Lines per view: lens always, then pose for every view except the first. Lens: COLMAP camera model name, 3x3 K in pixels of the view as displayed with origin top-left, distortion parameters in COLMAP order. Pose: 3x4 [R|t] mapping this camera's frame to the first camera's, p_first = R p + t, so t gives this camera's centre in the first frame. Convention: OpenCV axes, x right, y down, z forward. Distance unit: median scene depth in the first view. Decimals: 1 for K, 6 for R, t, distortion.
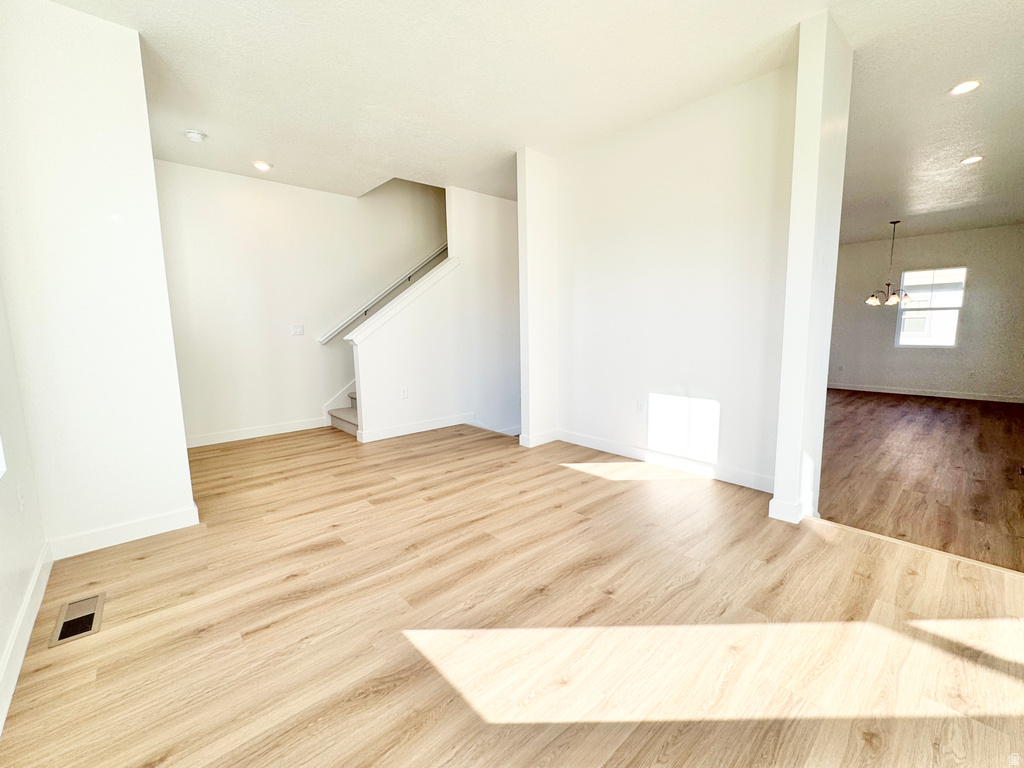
lens RADIAL K [[432.2, 0, 513.5], [0, 432.2, 379.9], [0, 0, 1]] dist [-0.000222, 0.000378]
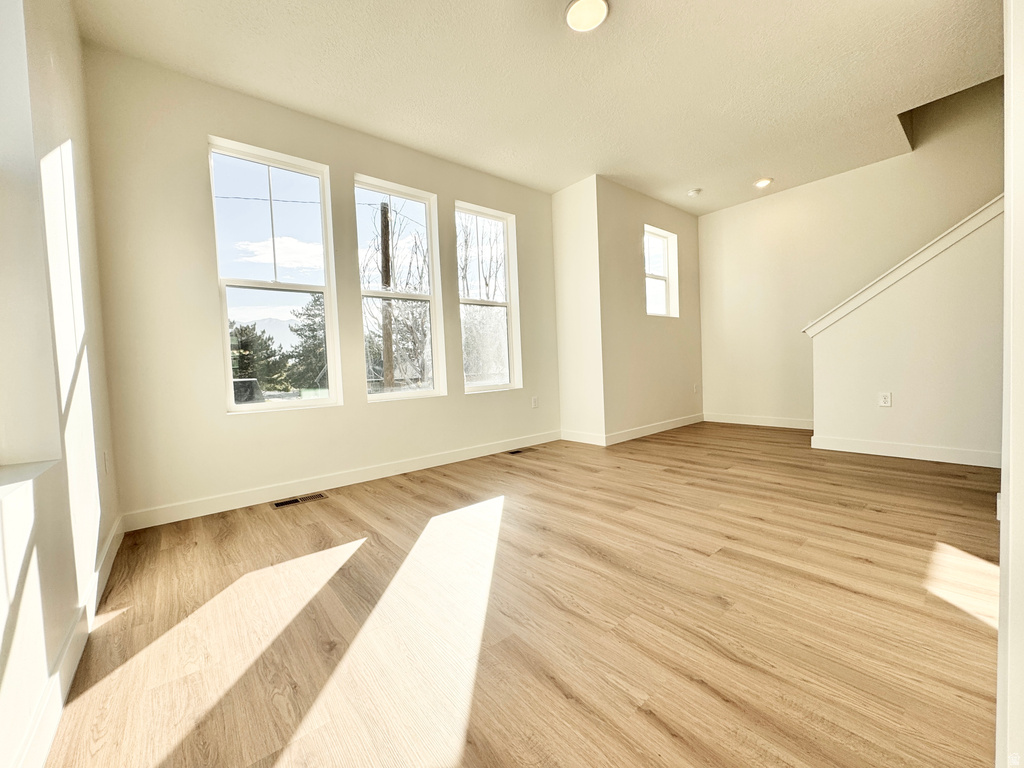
lens RADIAL K [[406.8, 0, 511.8], [0, 406.8, 381.9], [0, 0, 1]] dist [-0.001839, 0.000359]
pose [[-0.042487, 0.055721, -0.997542, 0.703317], [-0.082793, 0.994813, 0.059095, 0.017074], [0.995661, 0.085100, -0.037653, 0.559826]]
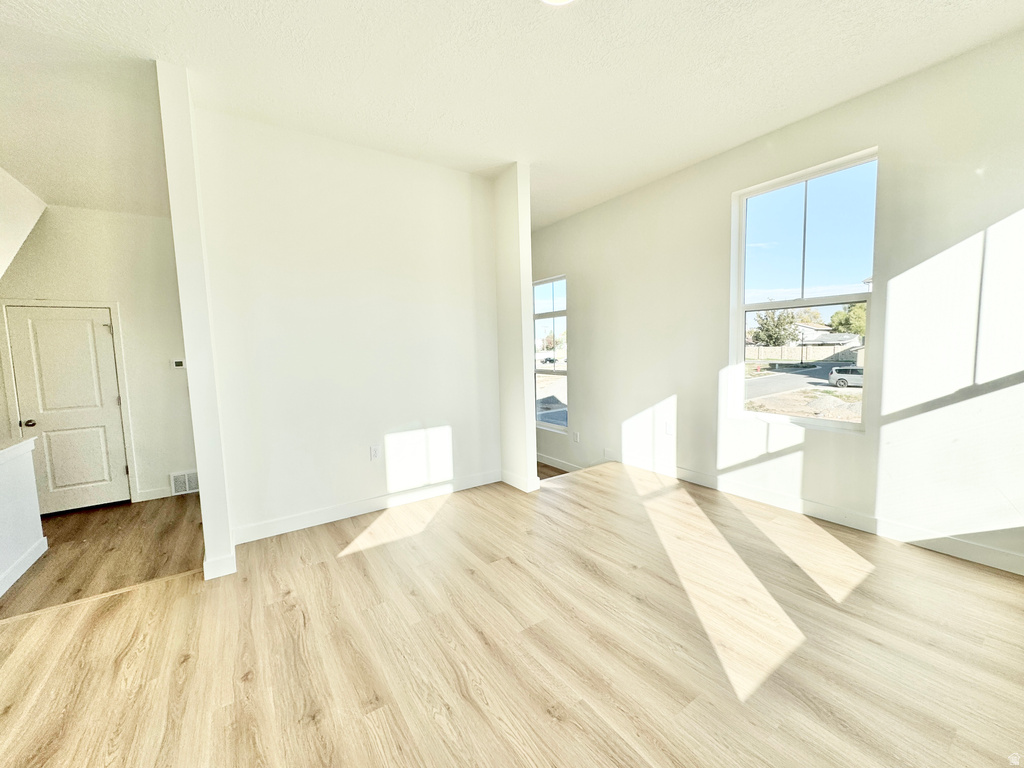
lens RADIAL K [[406.8, 0, 511.8], [0, 406.8, 381.9], [0, 0, 1]] dist [-0.001839, 0.000359]
pose [[0.138848, -0.076176, 0.987380, -0.586498], [0.150540, 0.987074, 0.054983, -0.102869], [-0.978805, 0.141006, 0.148521, 0.660715]]
